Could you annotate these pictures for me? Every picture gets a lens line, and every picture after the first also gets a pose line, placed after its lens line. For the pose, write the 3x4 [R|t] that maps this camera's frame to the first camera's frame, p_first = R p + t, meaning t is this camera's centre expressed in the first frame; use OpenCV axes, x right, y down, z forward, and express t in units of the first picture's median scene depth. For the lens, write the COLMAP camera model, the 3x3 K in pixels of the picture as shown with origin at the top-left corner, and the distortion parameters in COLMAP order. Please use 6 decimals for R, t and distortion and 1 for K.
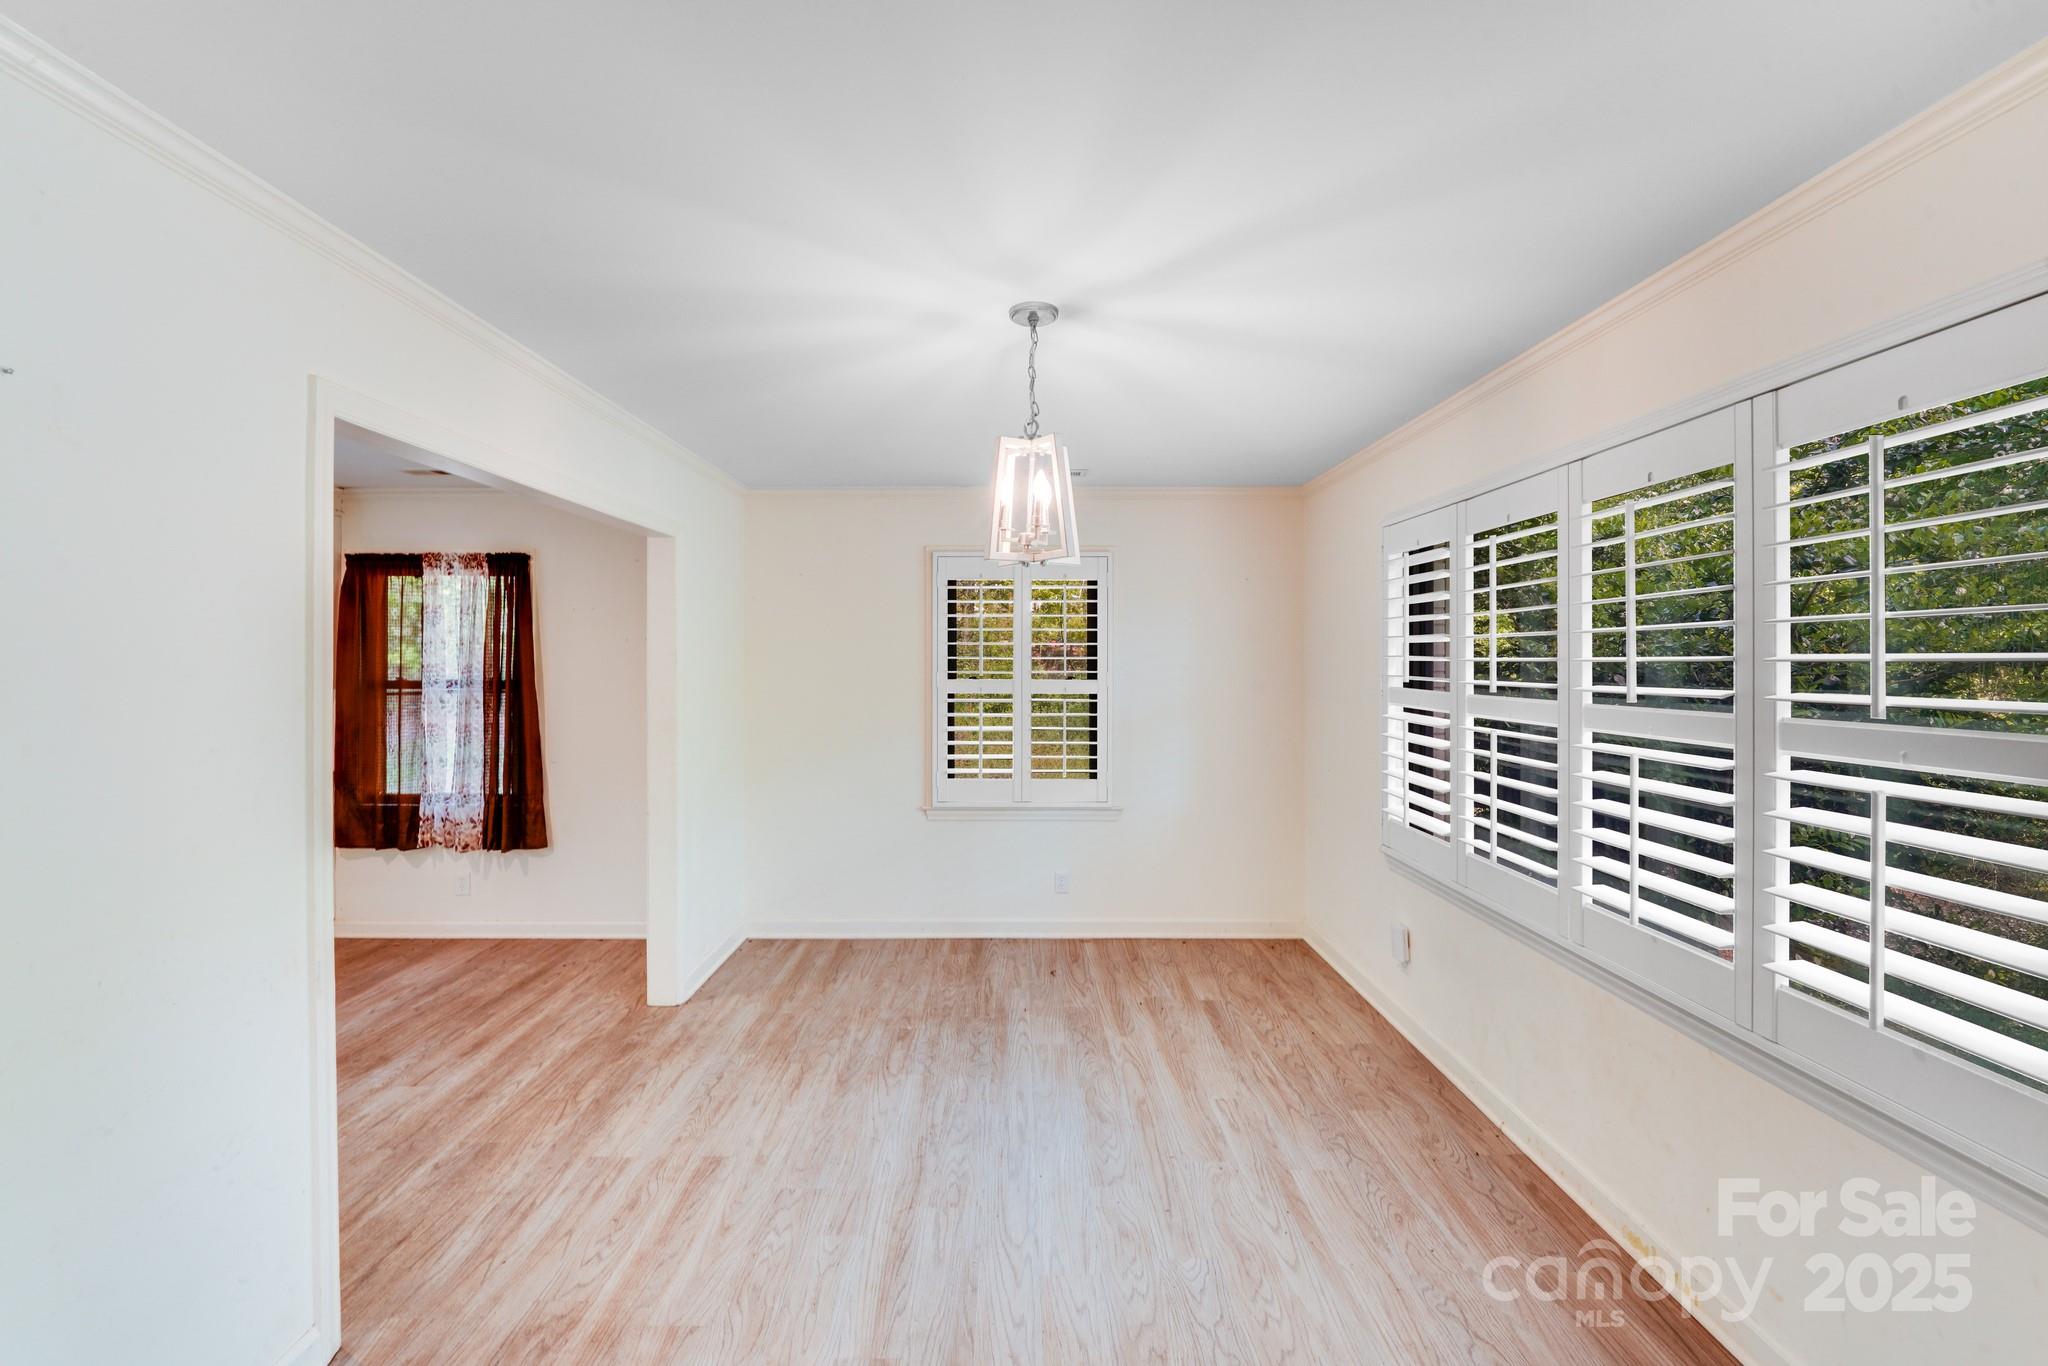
lens RADIAL K [[838.4, 0, 1019.2], [0, 838.4, 648.6], [0, 0, 1]] dist [0.001760, -0.008928]
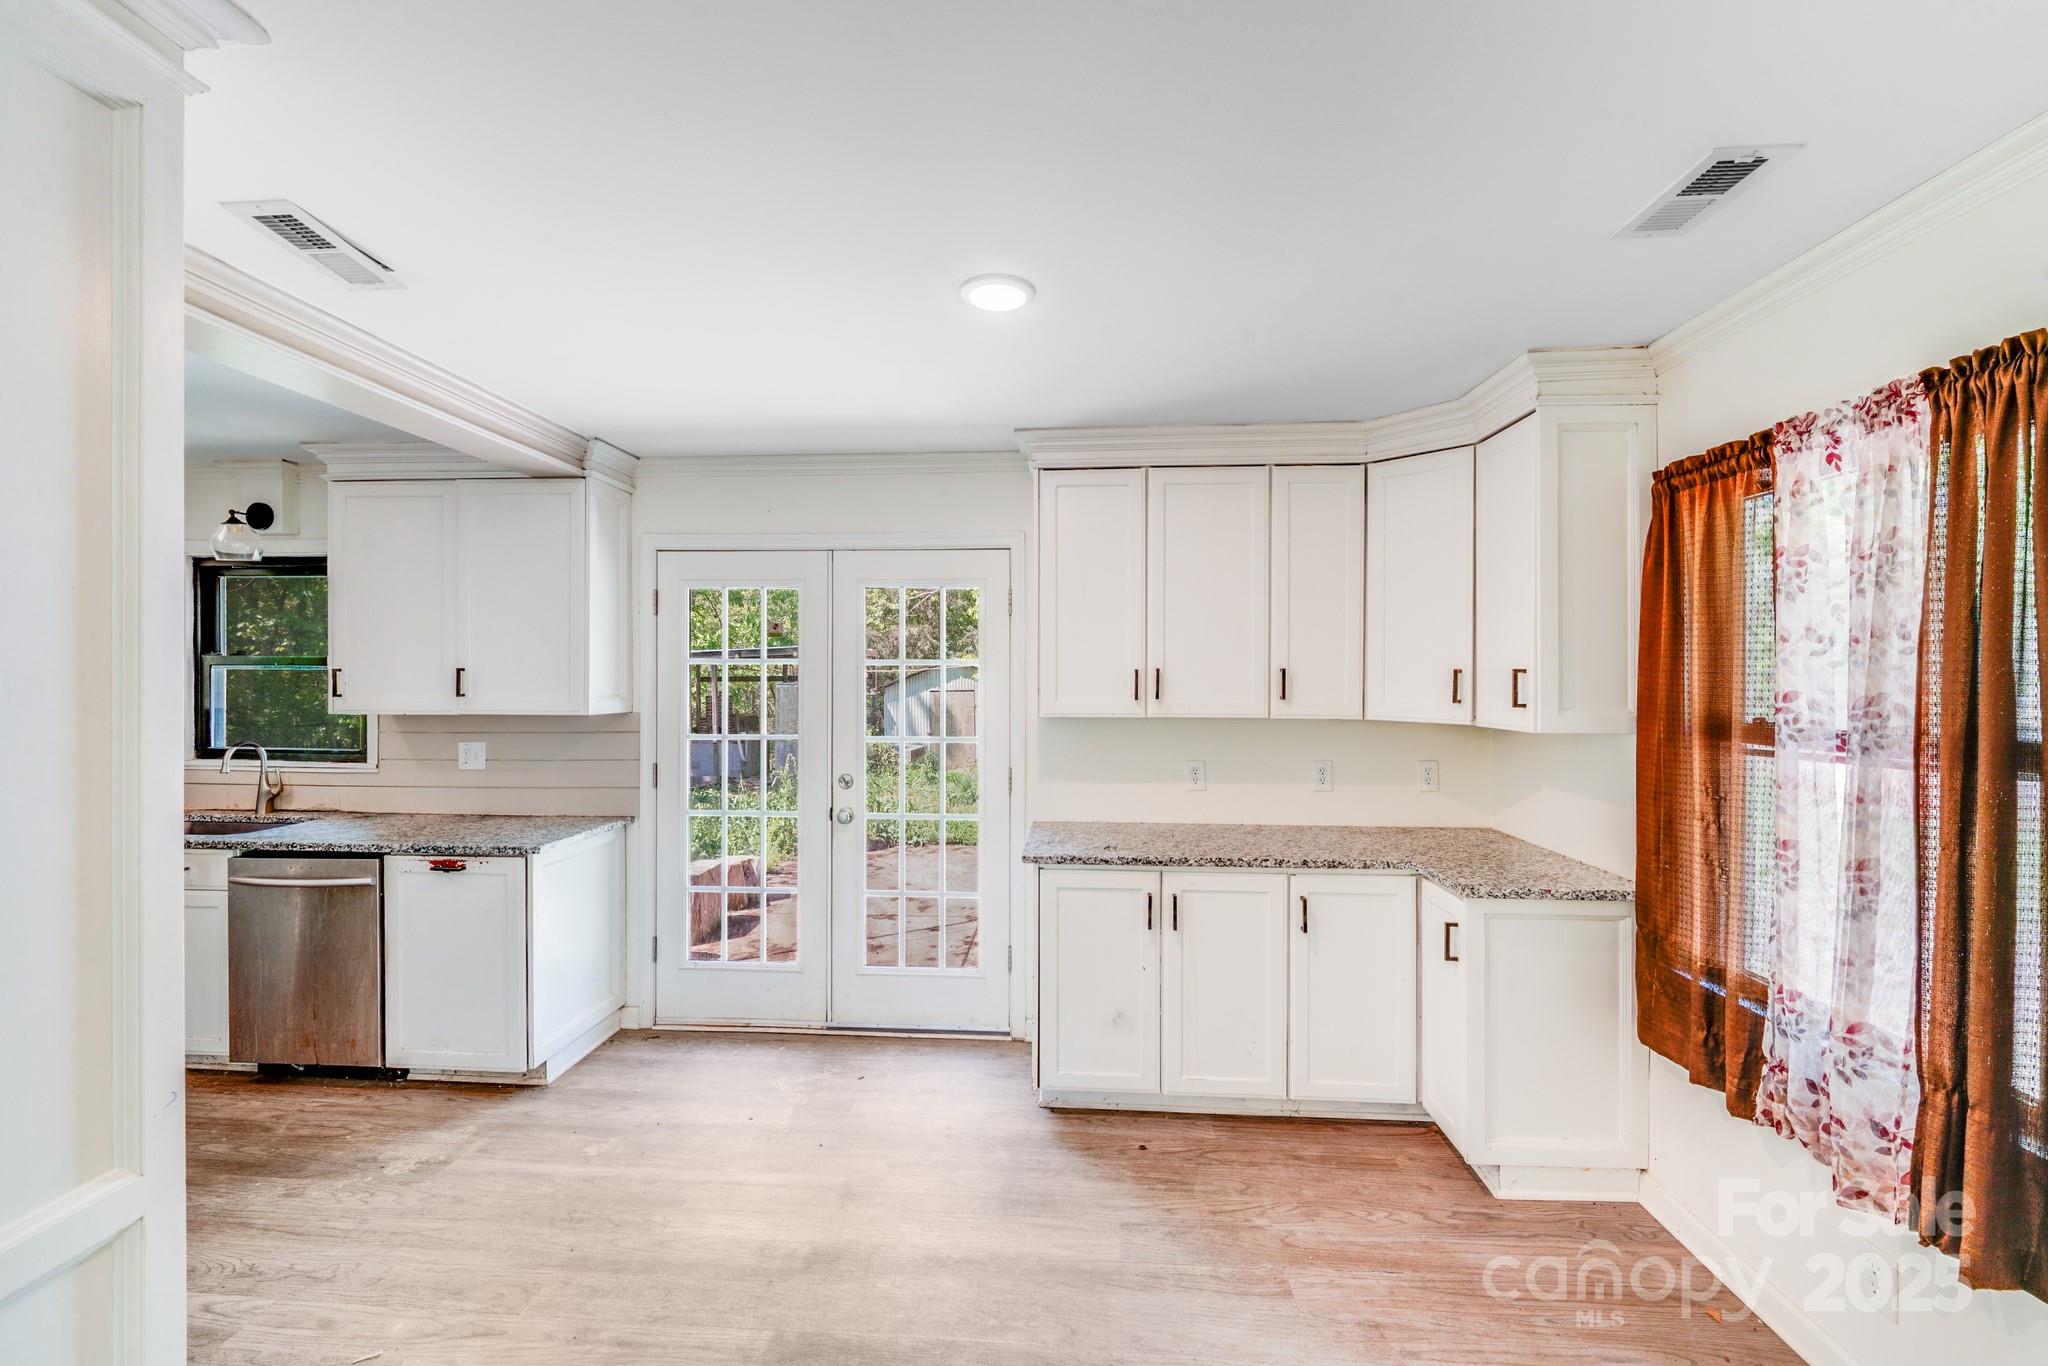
lens RADIAL K [[841.6, 0, 1022.5], [0, 841.6, 672.9], [0, 0, 1]] dist [0.000501, -0.003153]
pose [[-0.076533, -0.001266, -0.997066, -0.337656], [0.011809, 0.999928, -0.002176, 0.008091], [0.996997, -0.011941, -0.076513, 0.837342]]
